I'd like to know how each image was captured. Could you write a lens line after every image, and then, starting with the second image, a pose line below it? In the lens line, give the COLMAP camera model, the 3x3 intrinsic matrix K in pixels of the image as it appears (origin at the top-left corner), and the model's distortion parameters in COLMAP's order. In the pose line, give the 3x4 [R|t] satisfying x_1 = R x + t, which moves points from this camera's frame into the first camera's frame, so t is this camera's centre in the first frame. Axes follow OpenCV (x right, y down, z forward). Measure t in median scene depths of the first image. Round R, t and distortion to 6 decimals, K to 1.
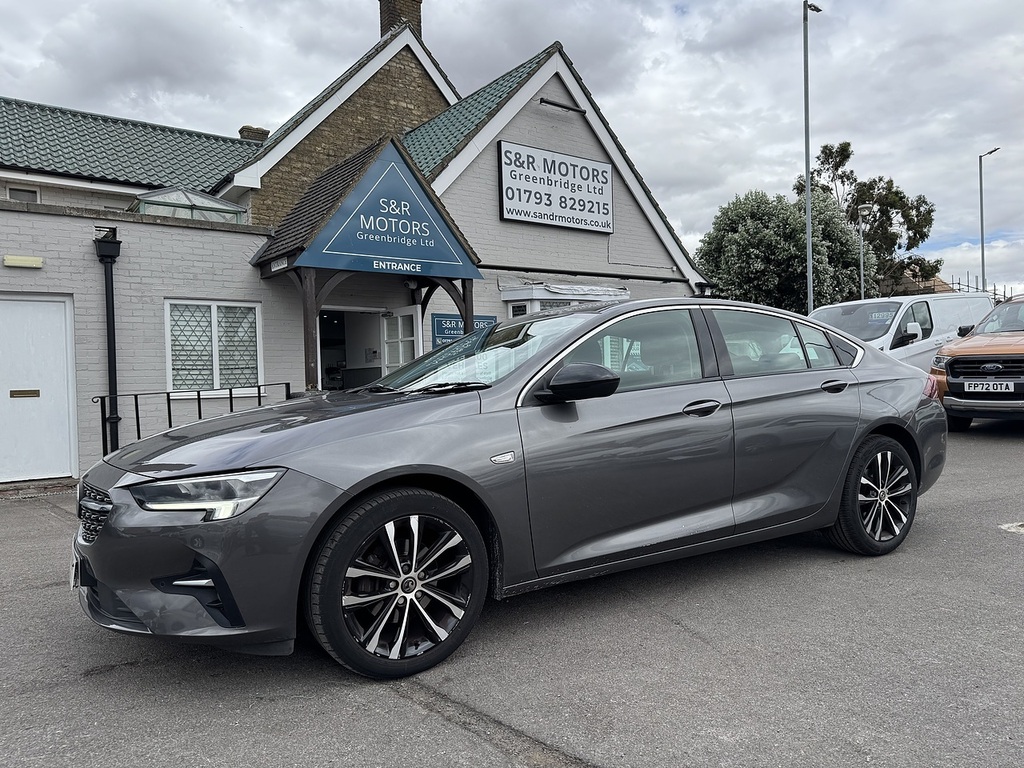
lens RADIAL K [[734.7, 0, 512.8], [0, 734.7, 390.4], [0, 0, 1]] dist [0.013869, -0.026601]
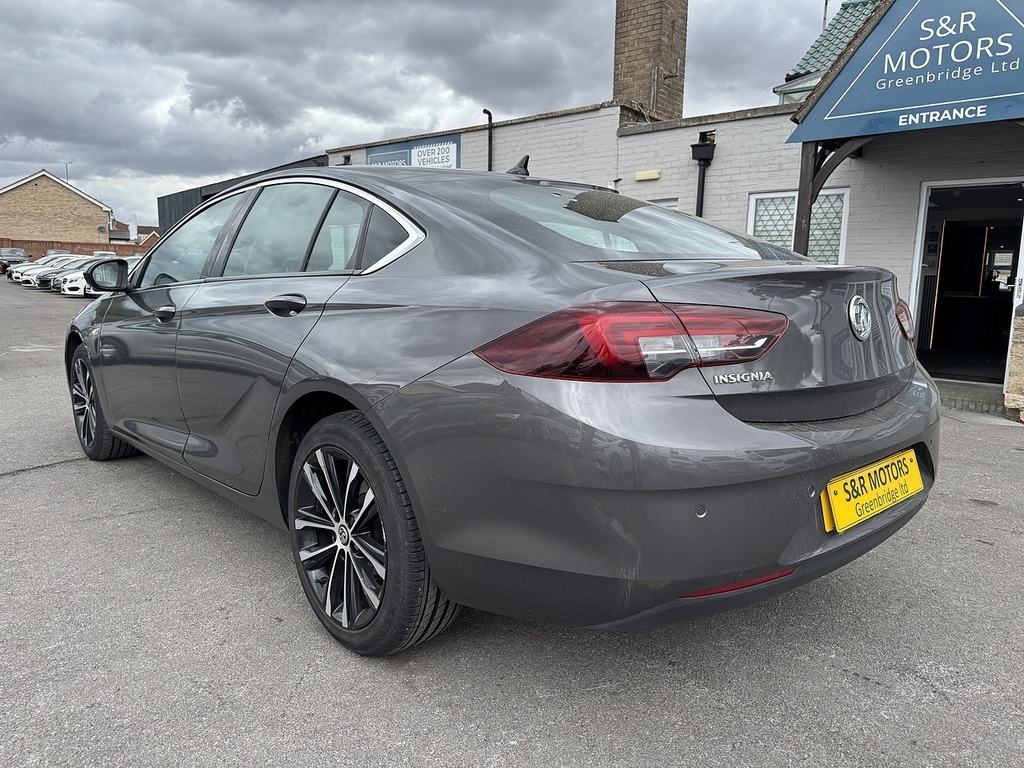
lens RADIAL K [[734.7, 0, 507.1], [0, 734.7, 392.0], [0, 0, 1]] dist [0.013869, -0.026601]
pose [[0.192423, 0.174747, -0.965628, 0.447739], [-0.035505, 0.984612, 0.171108, -0.018015], [0.980670, 0.001359, 0.195666, 0.450141]]
